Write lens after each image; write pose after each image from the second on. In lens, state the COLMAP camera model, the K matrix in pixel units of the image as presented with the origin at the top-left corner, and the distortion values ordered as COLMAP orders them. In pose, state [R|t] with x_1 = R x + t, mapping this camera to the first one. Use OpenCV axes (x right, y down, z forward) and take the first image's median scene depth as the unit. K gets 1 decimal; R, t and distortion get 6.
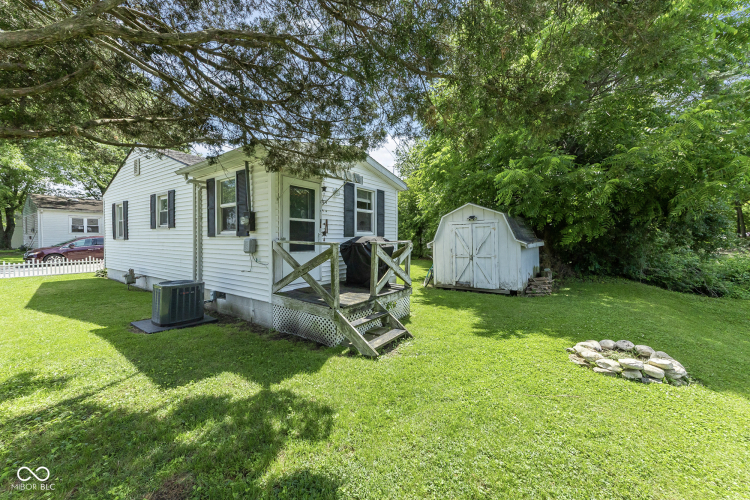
lens RADIAL K [[283.4, 0, 375.6], [0, 283.4, 238.6], [0, 0, 1]] dist [0.008304, 0.000064]
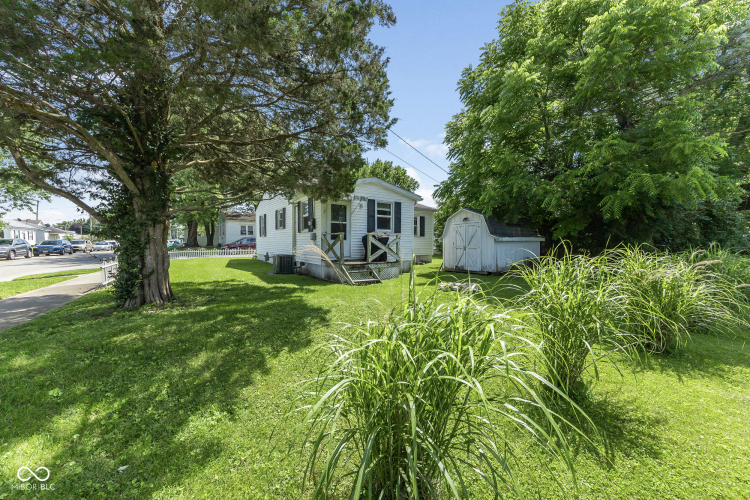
lens RADIAL K [[286.2, 0, 375.4], [0, 286.2, 249.0], [0, 0, 1]] dist [-0.020198, 0.000345]
pose [[0.933656, 0.013436, -0.357918, 0.461388], [-0.006296, 0.999757, 0.021106, 0.047510], [0.358115, -0.017453, 0.933515, -0.471695]]
